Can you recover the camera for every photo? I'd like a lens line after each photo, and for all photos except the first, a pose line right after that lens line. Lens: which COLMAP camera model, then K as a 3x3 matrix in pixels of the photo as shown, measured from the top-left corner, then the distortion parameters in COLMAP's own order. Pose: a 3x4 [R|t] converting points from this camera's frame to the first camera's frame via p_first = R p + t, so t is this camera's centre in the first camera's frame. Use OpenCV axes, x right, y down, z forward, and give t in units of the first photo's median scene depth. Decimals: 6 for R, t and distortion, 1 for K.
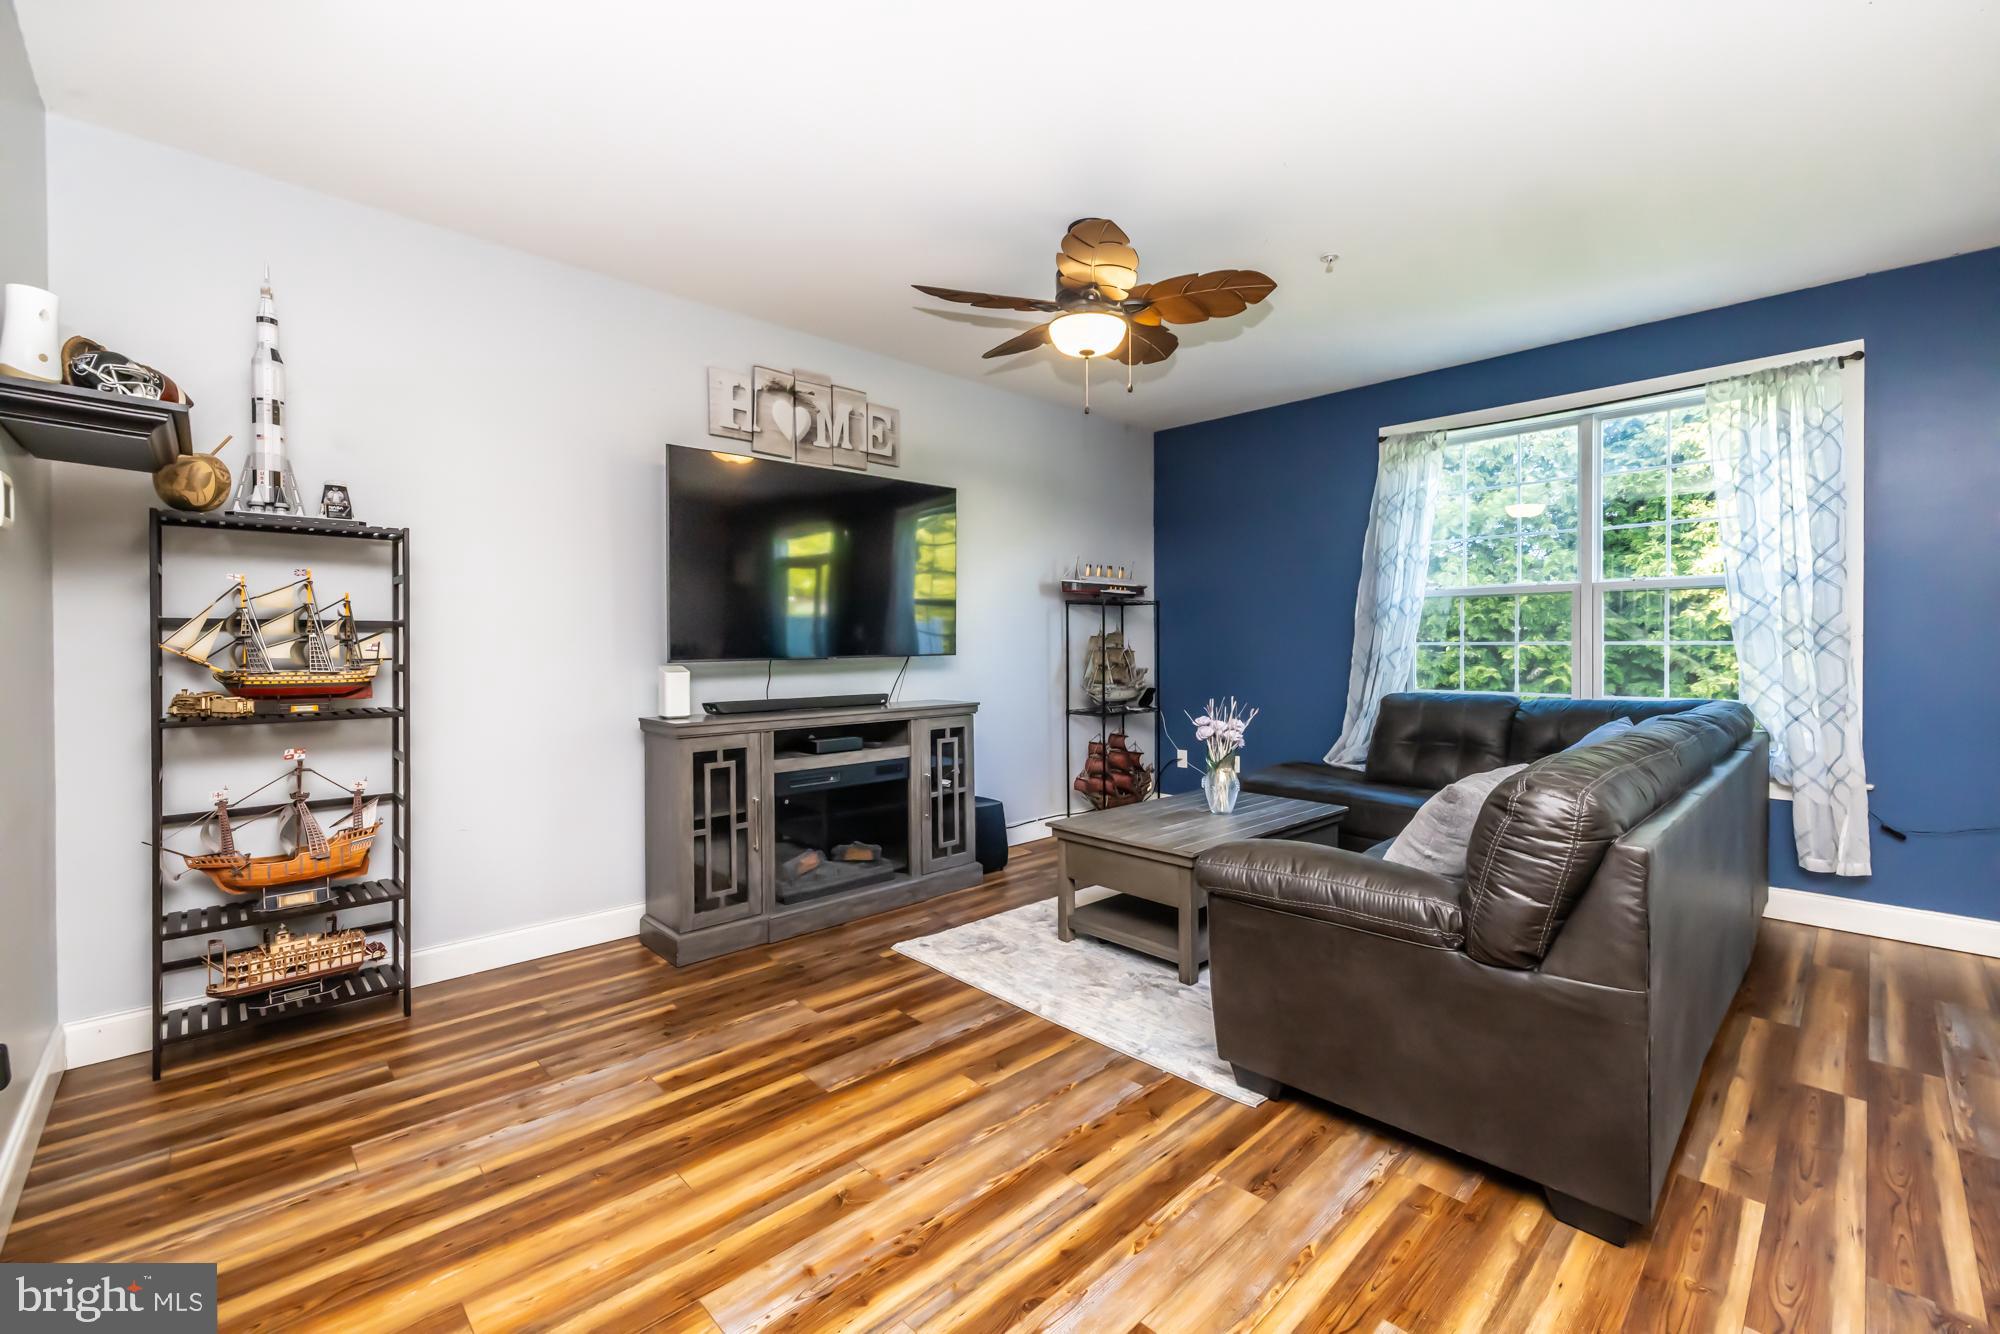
lens RADIAL K [[834.1, 0, 994.8], [0, 834.1, 647.3], [0, 0, 1]] dist [0.001285, 0.000619]
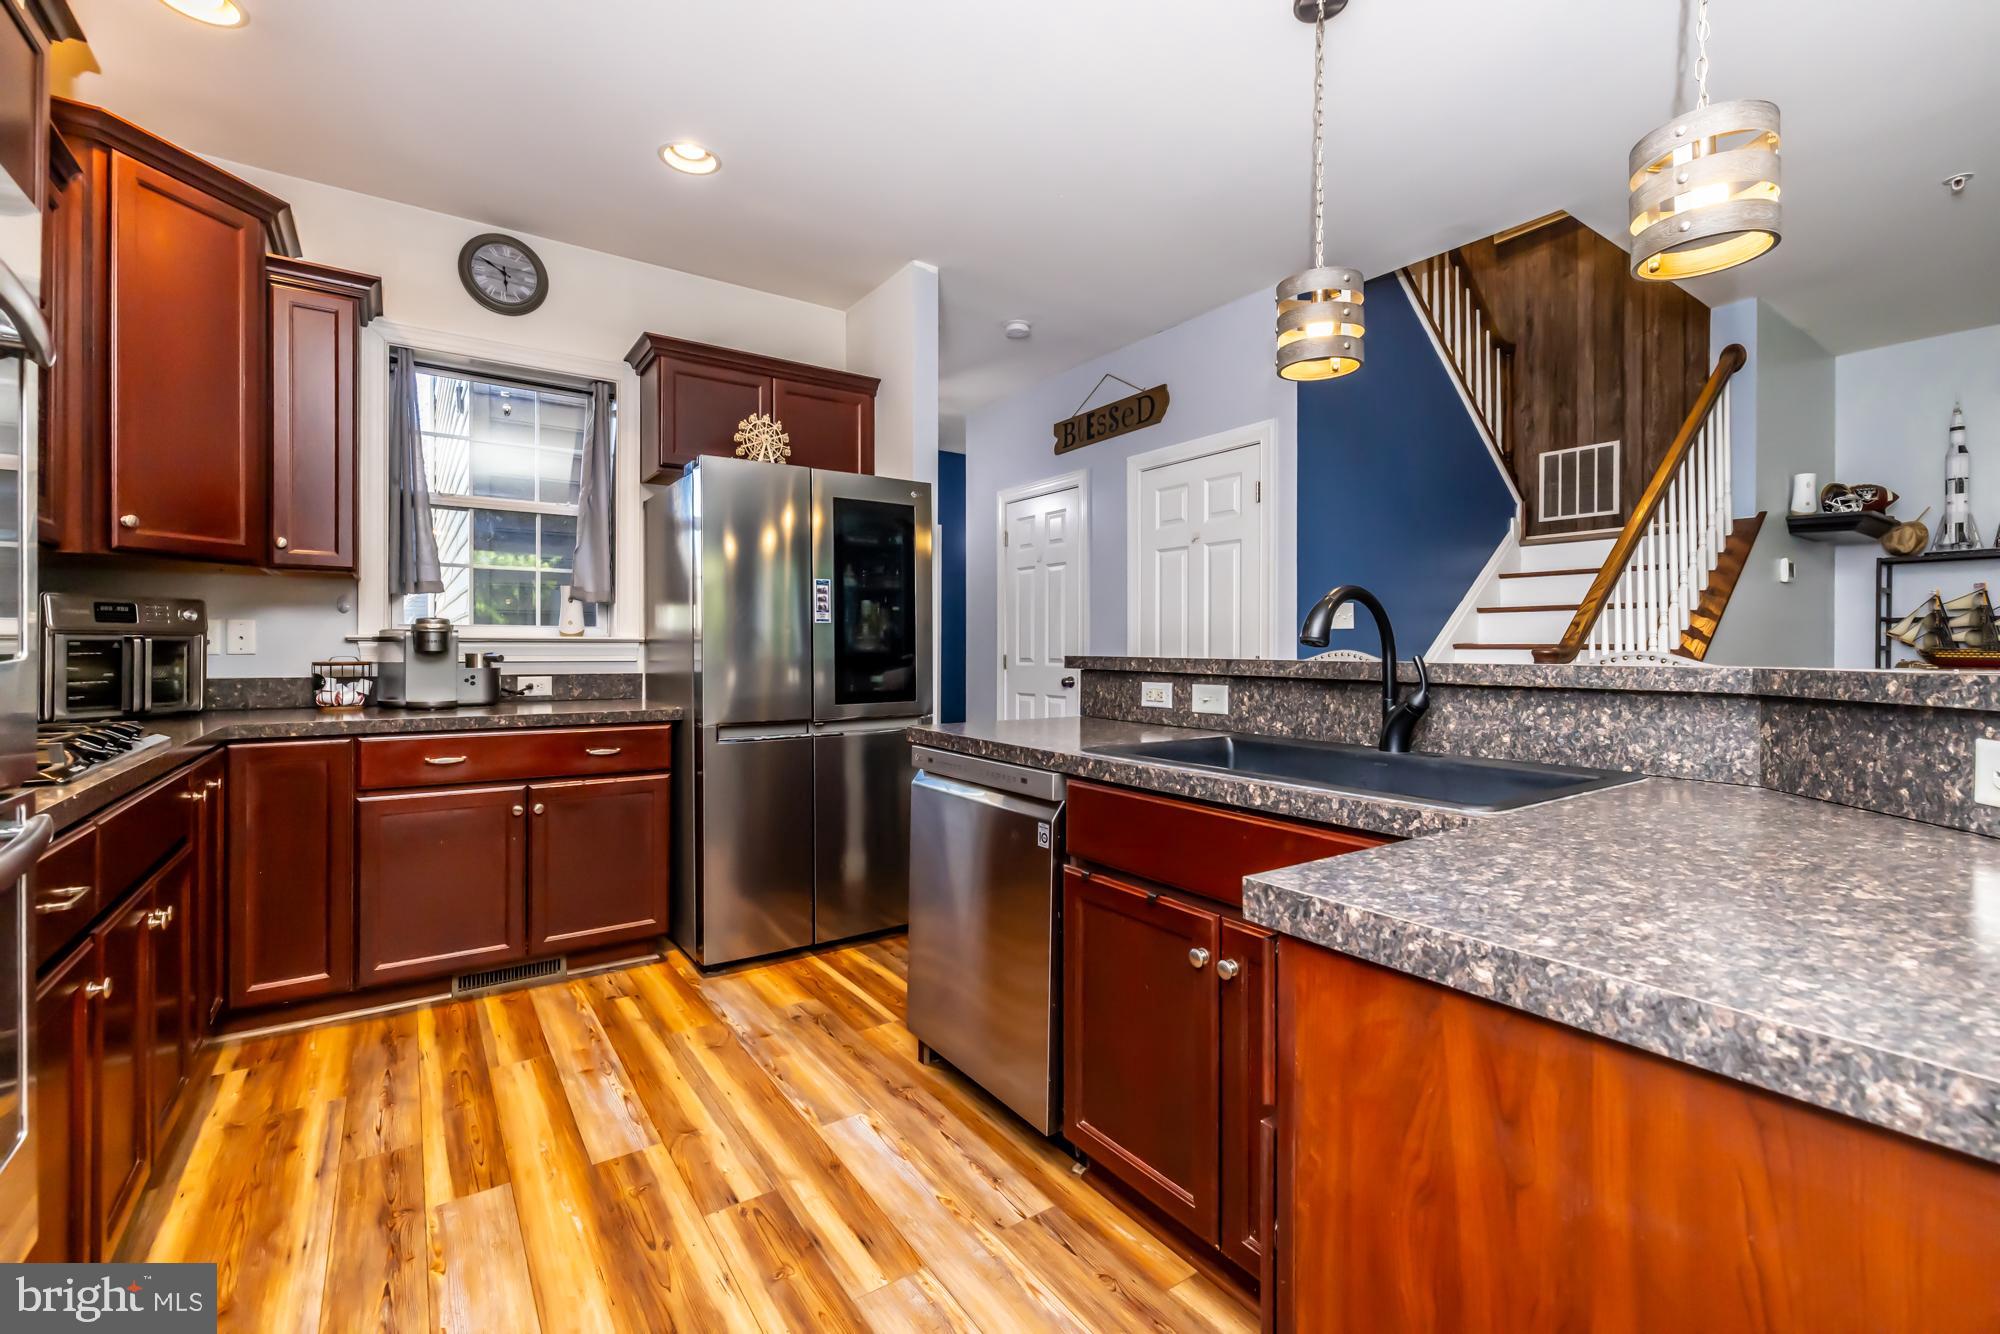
lens RADIAL K [[855.9, 0, 992.4], [0, 855.9, 655.8], [0, 0, 1]] dist [-0.003081, -0.000298]
pose [[-0.152224, 0.010182, -0.988294, 0.734009], [-0.006527, 0.999915, 0.011307, 0.025720], [0.988324, 0.008171, -0.152145, -0.408300]]
